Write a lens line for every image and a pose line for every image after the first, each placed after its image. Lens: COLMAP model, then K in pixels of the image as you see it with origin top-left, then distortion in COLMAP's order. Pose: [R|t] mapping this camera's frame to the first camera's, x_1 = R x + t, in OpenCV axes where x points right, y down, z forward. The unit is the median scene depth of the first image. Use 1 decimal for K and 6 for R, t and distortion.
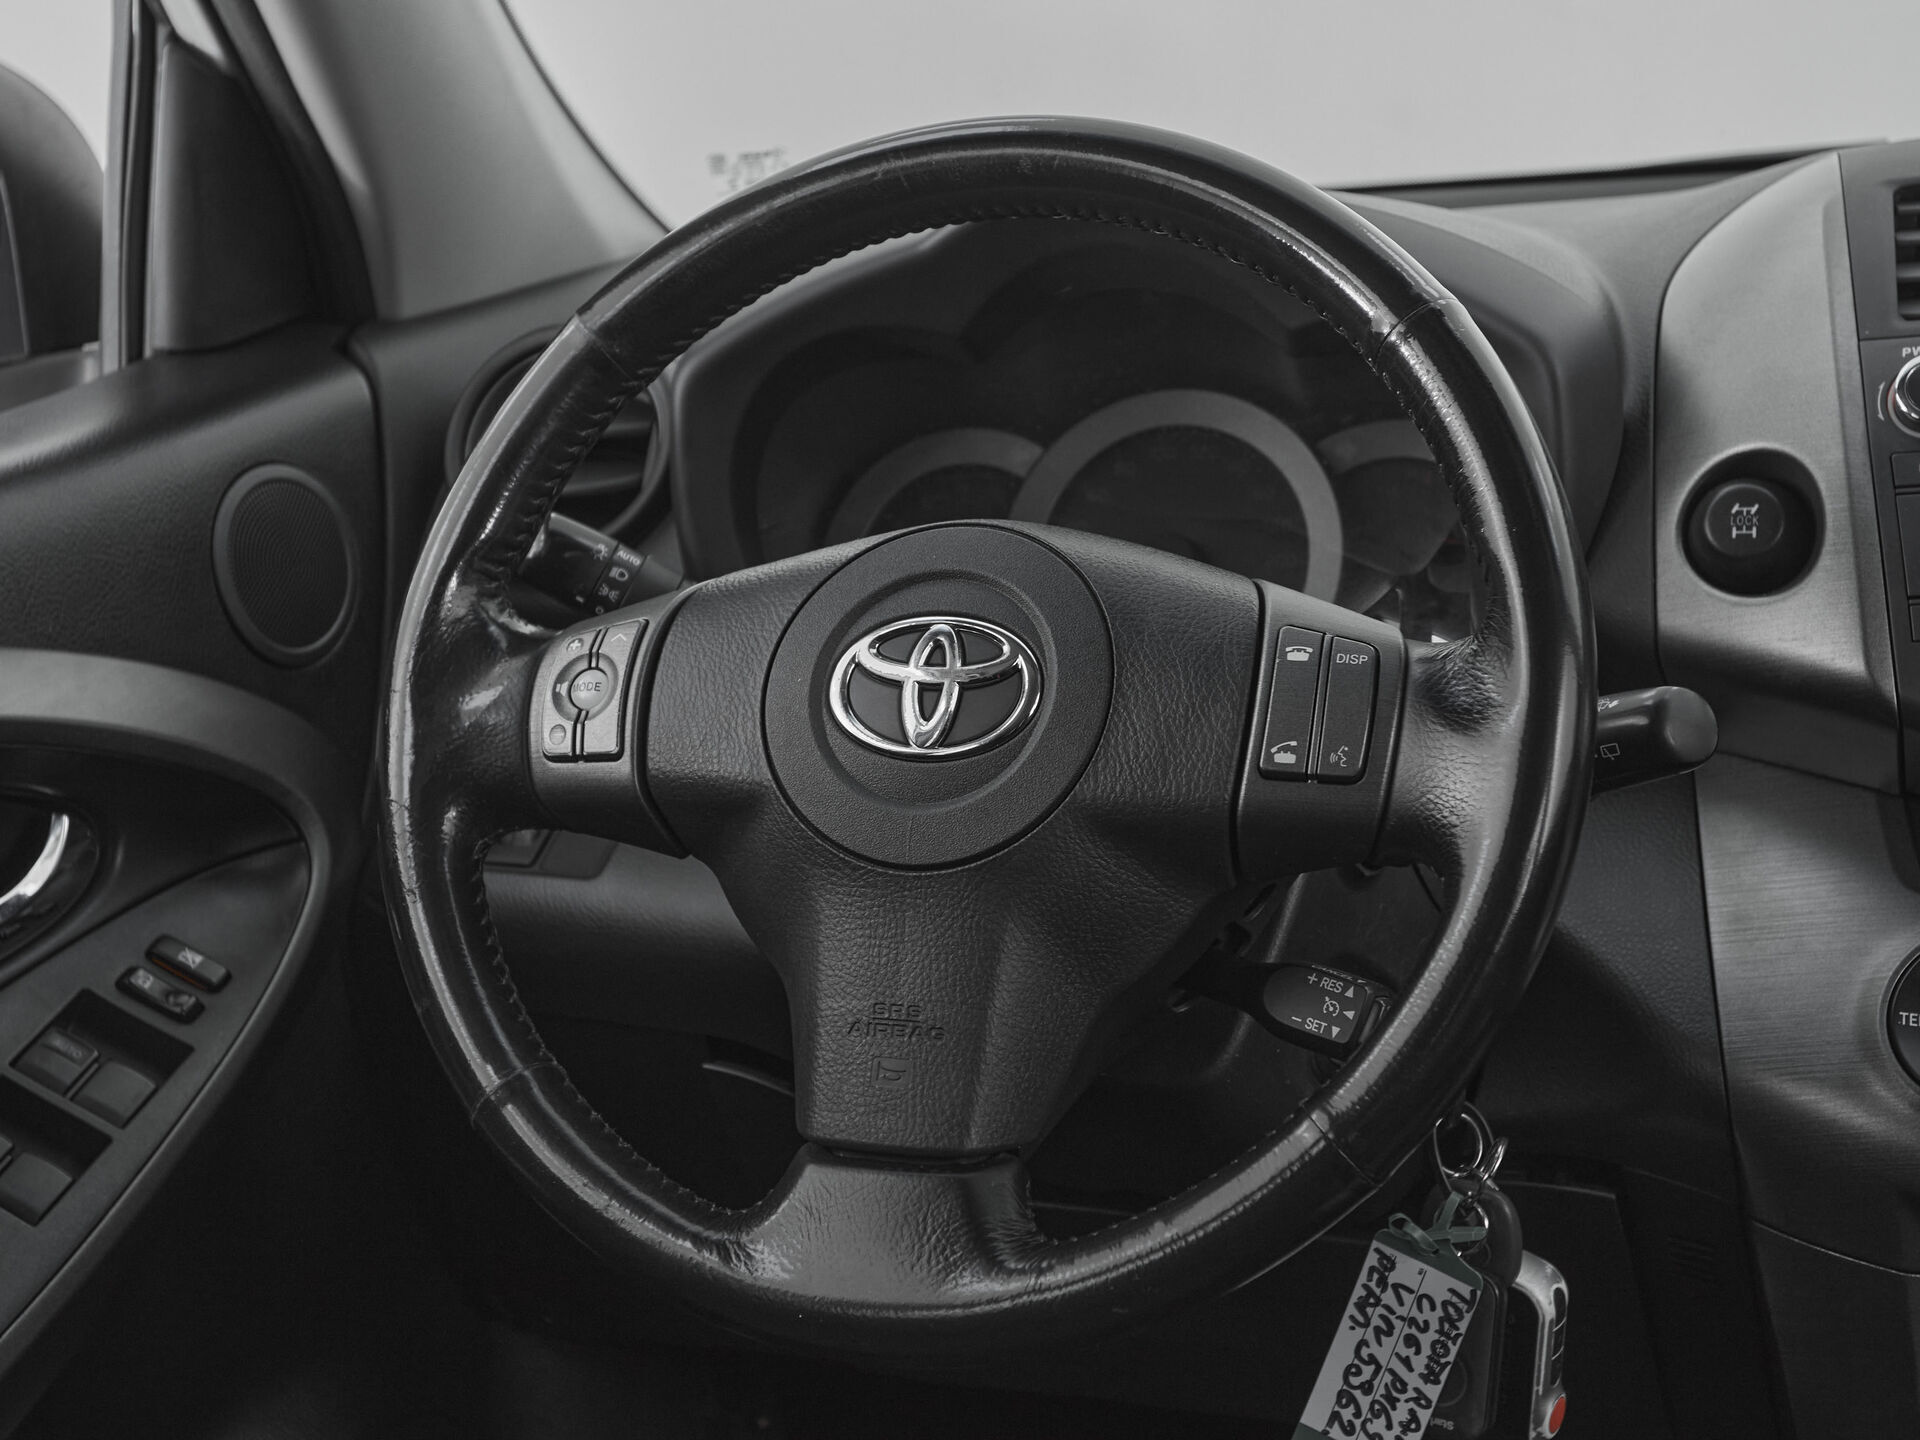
lens RADIAL K [[3069.0, 0, 957.2], [0, 3069.0, 690.2], [0, 0, 1]] dist [0.014582, 0.065180]
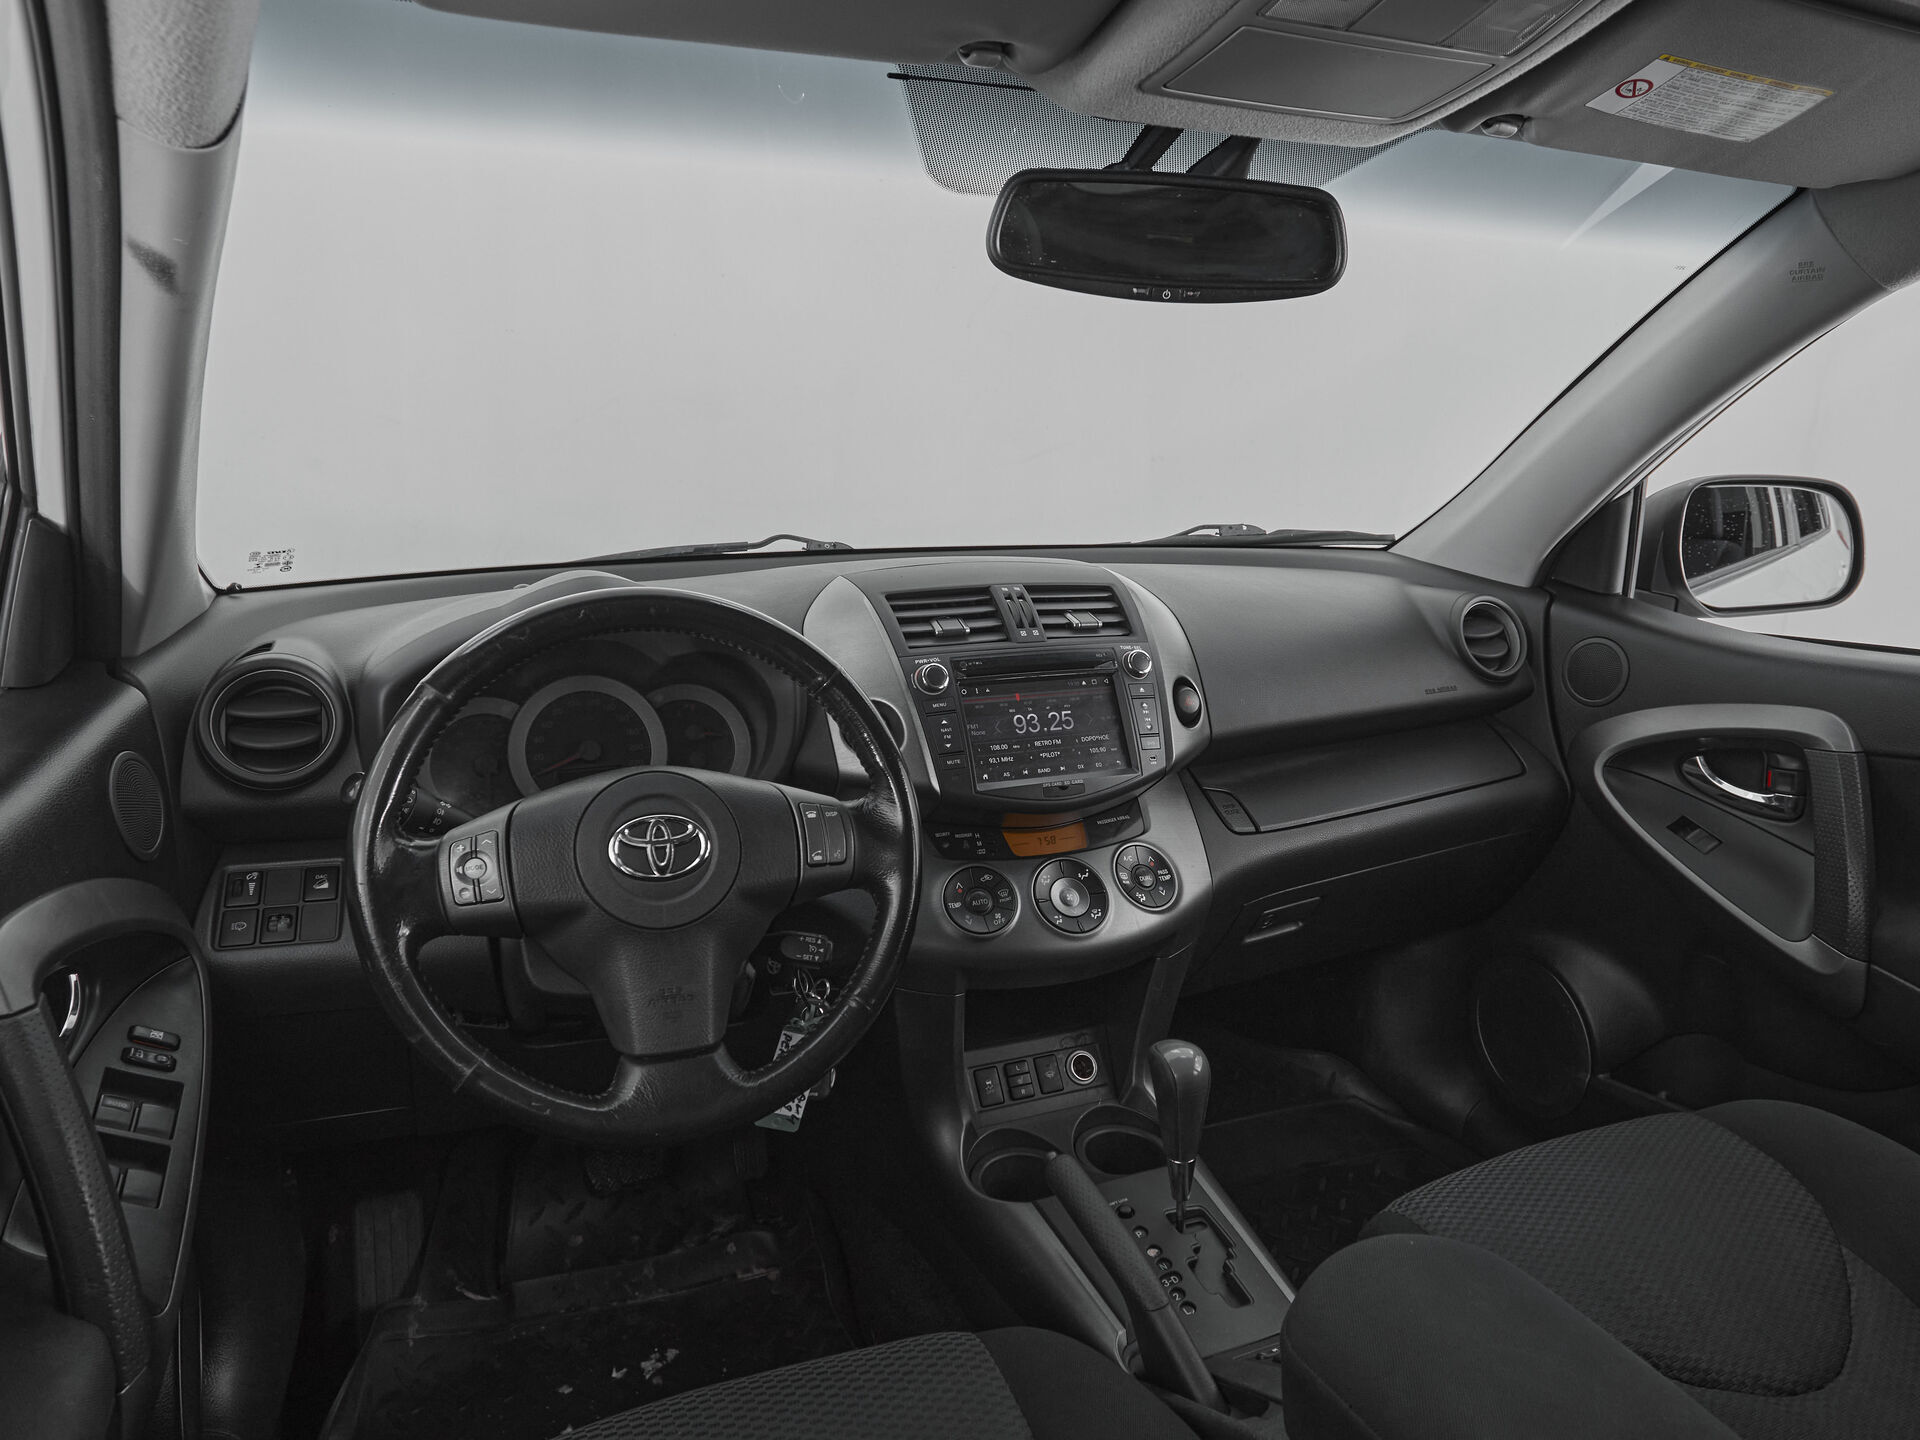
lens RADIAL K [[1289.4, 0, 960.0], [0, 1289.4, 720.0], [0, 0, 1]] dist [-0.001049, 0.000062]
pose [[0.741661, -0.090874, 0.664591, -0.433297], [0.064897, 0.995854, 0.063748, -0.130506], [-0.667628, -0.004149, 0.744483, 0.125065]]
